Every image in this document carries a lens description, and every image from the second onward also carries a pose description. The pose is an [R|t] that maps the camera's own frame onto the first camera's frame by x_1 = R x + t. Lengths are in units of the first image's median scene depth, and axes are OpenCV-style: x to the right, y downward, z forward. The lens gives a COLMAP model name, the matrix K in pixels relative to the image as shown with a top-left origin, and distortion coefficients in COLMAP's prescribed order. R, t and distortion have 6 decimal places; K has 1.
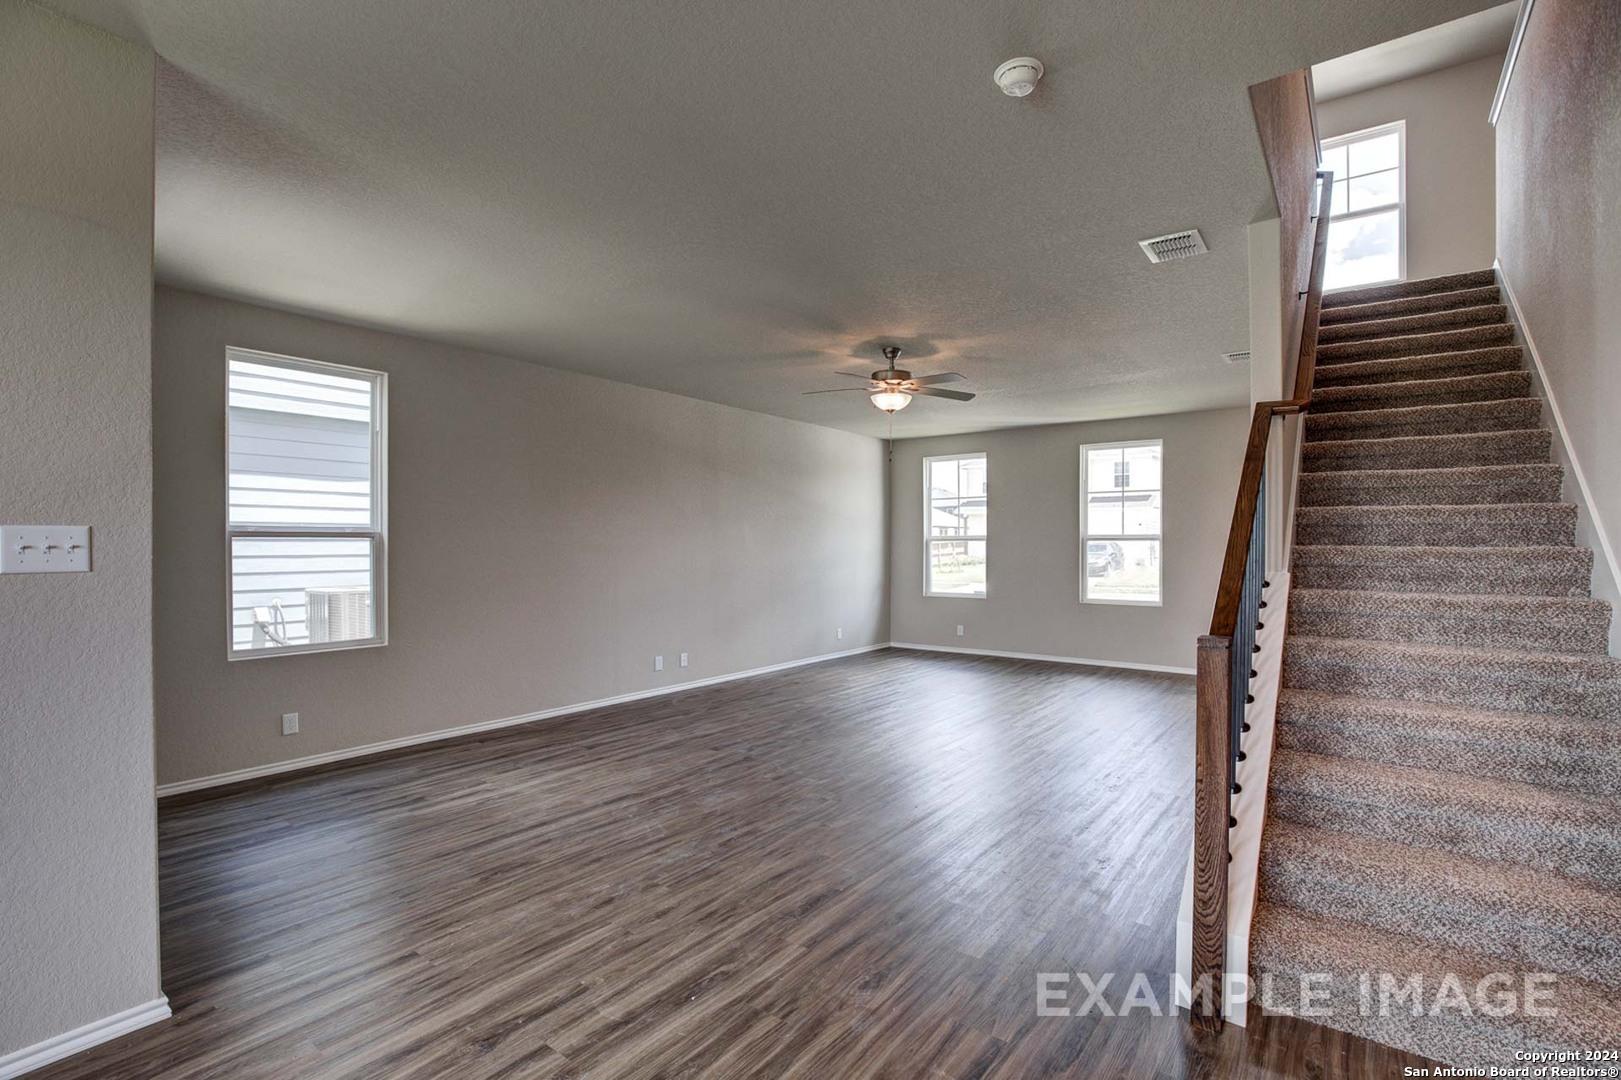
lens RADIAL K [[741.9, 0, 814.9], [0, 741.9, 550.3], [0, 0, 1]] dist [-0.026765, -0.002145]
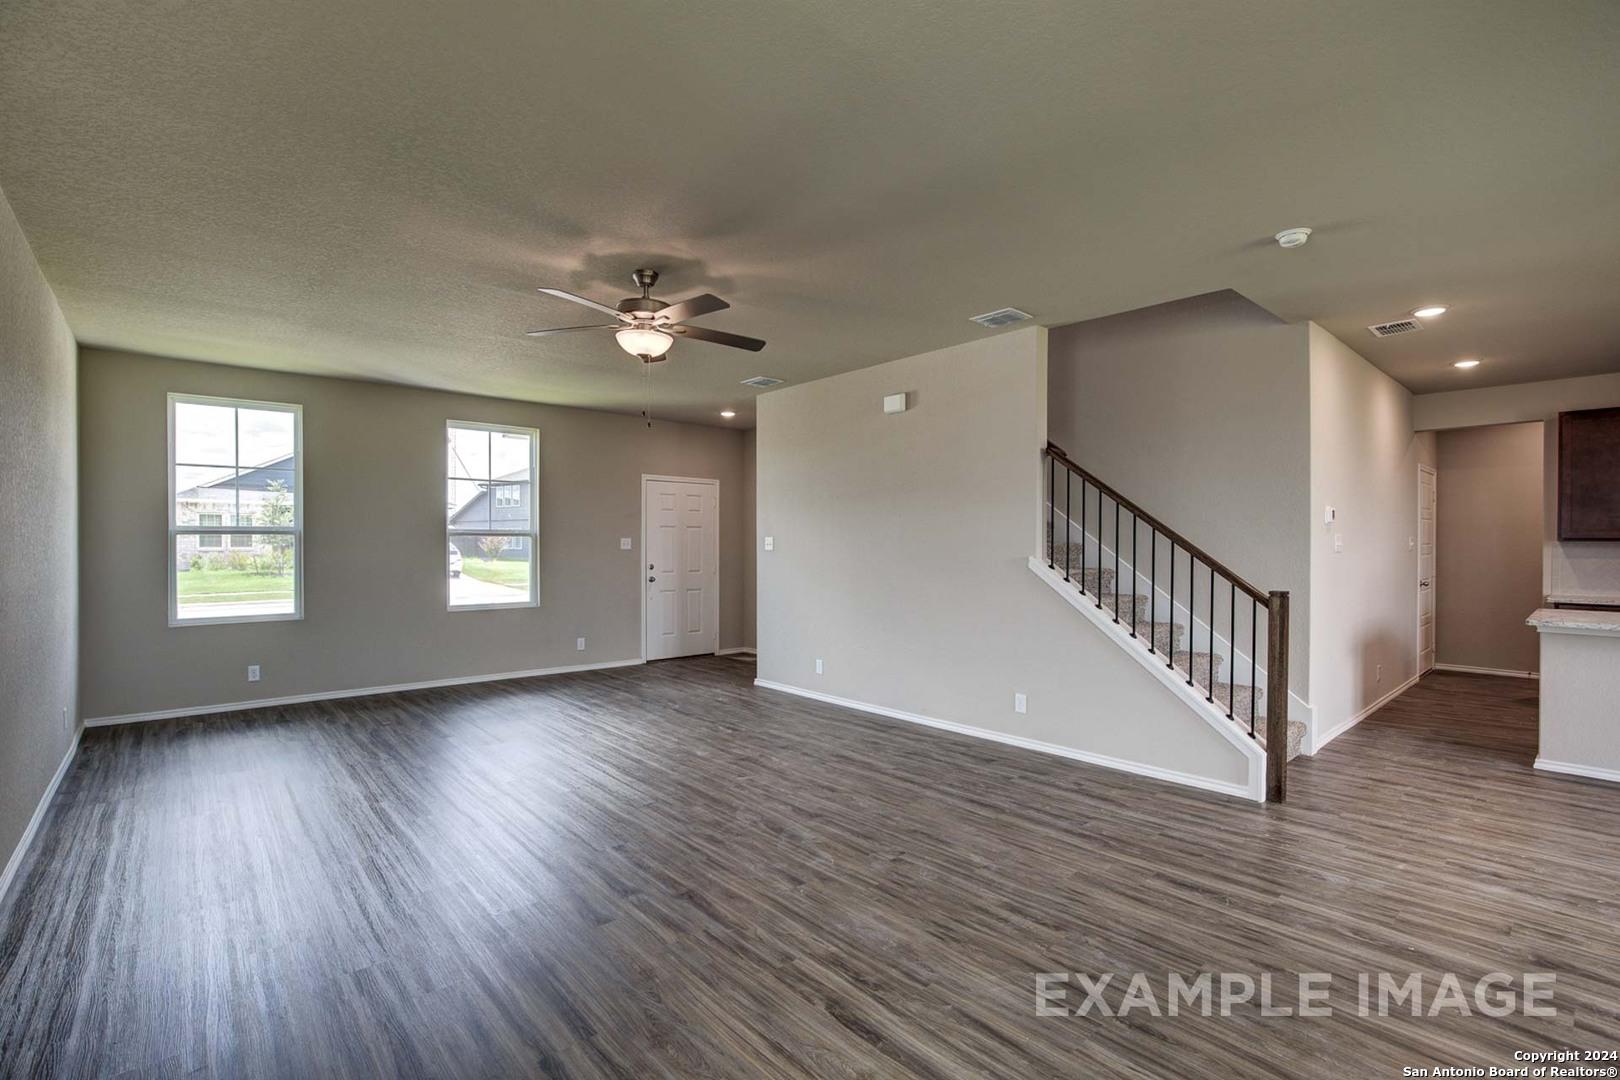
lens RADIAL K [[741.5, 0, 834.3], [0, 741.5, 543.0], [0, 0, 1]] dist [-0.026765, -0.002145]
pose [[0.187786, 0.000387, 0.982210, -0.595402], [0.007177, 0.999973, -0.001766, -0.001513], [-0.982184, 0.007381, 0.187778, 0.702089]]
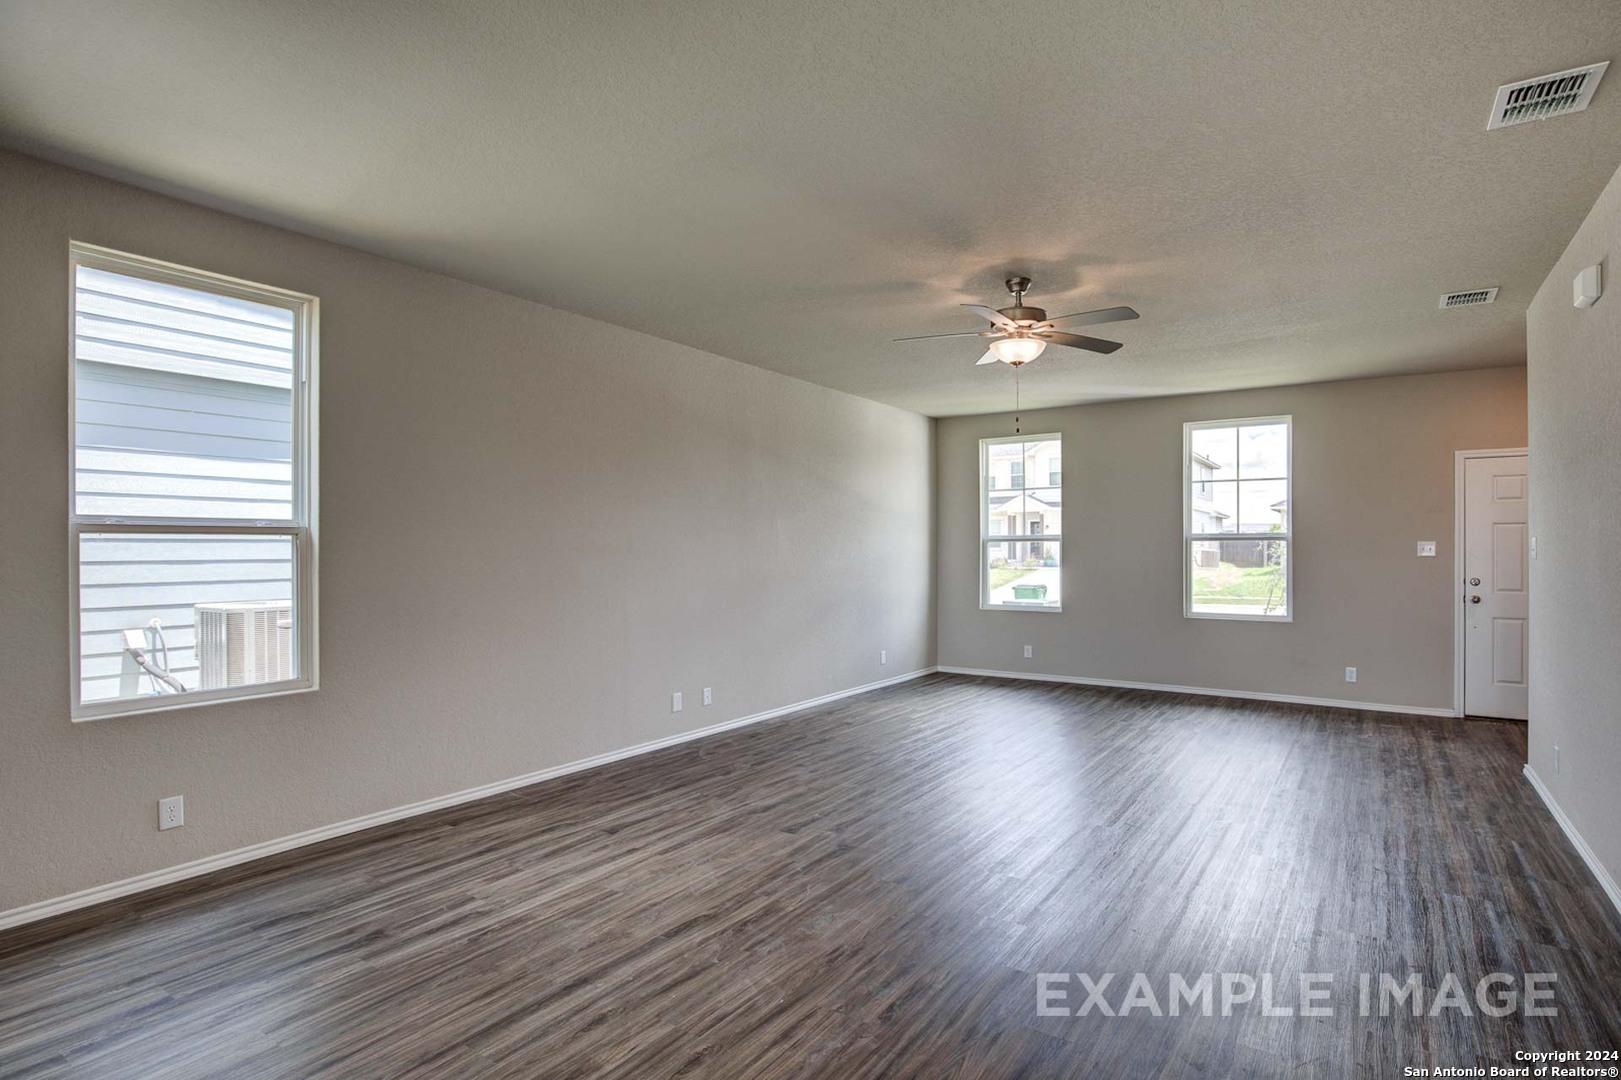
lens RADIAL K [[824.5, 0, 814.0], [0, 824.5, 549.0], [0, 0, 1]] dist [-0.019219, 0.004704]
pose [[0.999155, -0.001181, 0.041072, -0.137990], [0.001445, 0.999979, -0.006388, 0.001834], [-0.041064, 0.006441, 0.999136, 0.195930]]
